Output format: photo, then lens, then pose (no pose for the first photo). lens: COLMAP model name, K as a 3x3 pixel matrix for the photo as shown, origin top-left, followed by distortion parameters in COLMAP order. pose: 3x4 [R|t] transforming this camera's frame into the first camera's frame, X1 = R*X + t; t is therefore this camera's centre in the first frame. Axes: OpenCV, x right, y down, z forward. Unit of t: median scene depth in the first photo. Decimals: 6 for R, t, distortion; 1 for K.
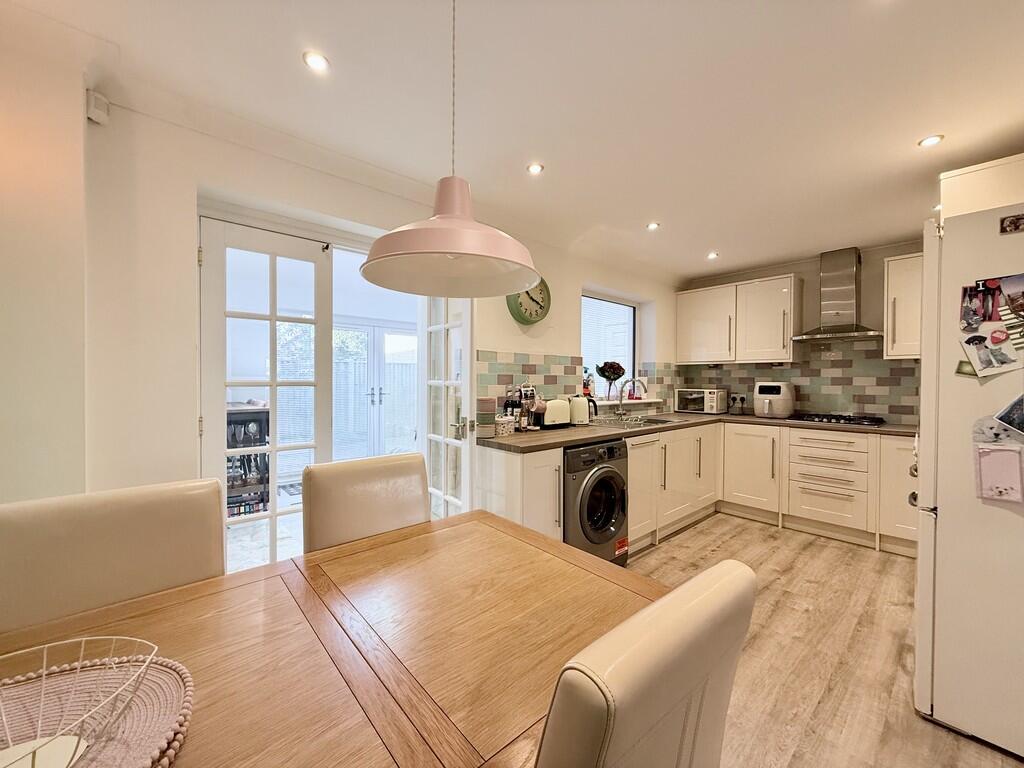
lens RADIAL K [[405.9, 0, 512.0], [0, 405.9, 384.0], [0, 0, 1]] dist [-0.000639, 0.000273]
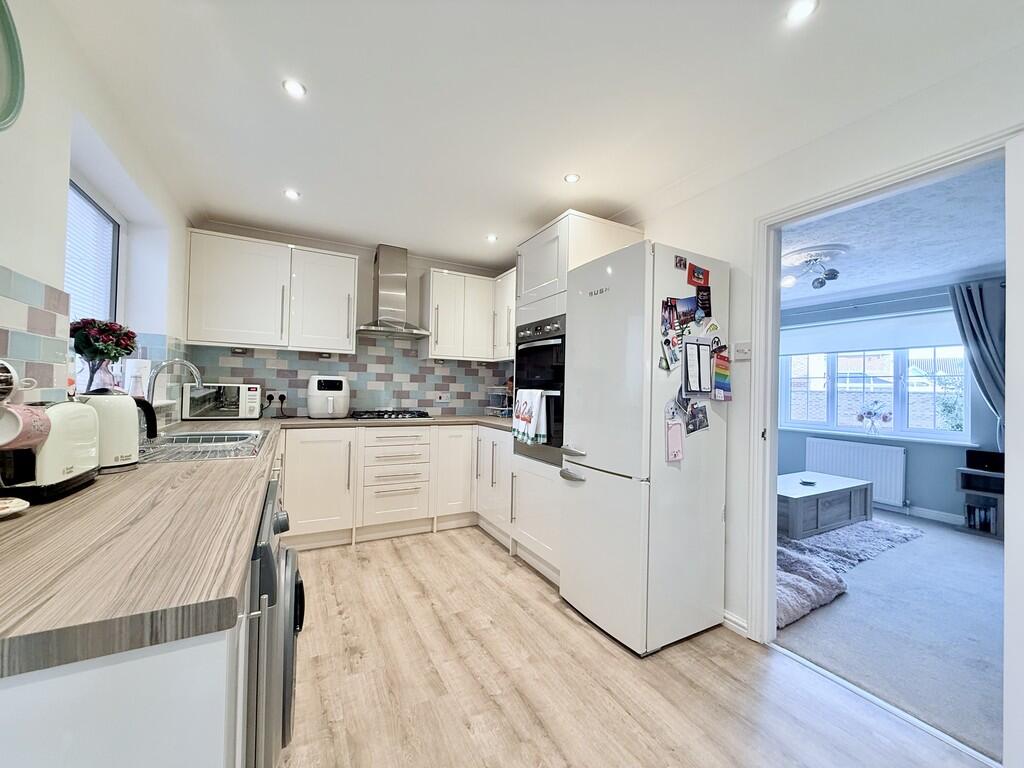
lens RADIAL K [[405.9, 0, 512.0], [0, 405.9, 384.0], [0, 0, 1]] dist [-0.000639, 0.000273]
pose [[0.235477, 0.014969, 0.971765, -0.102575], [-0.011621, 0.999853, -0.012586, 0.020277], [-0.971810, -0.008329, 0.235617, 0.482341]]
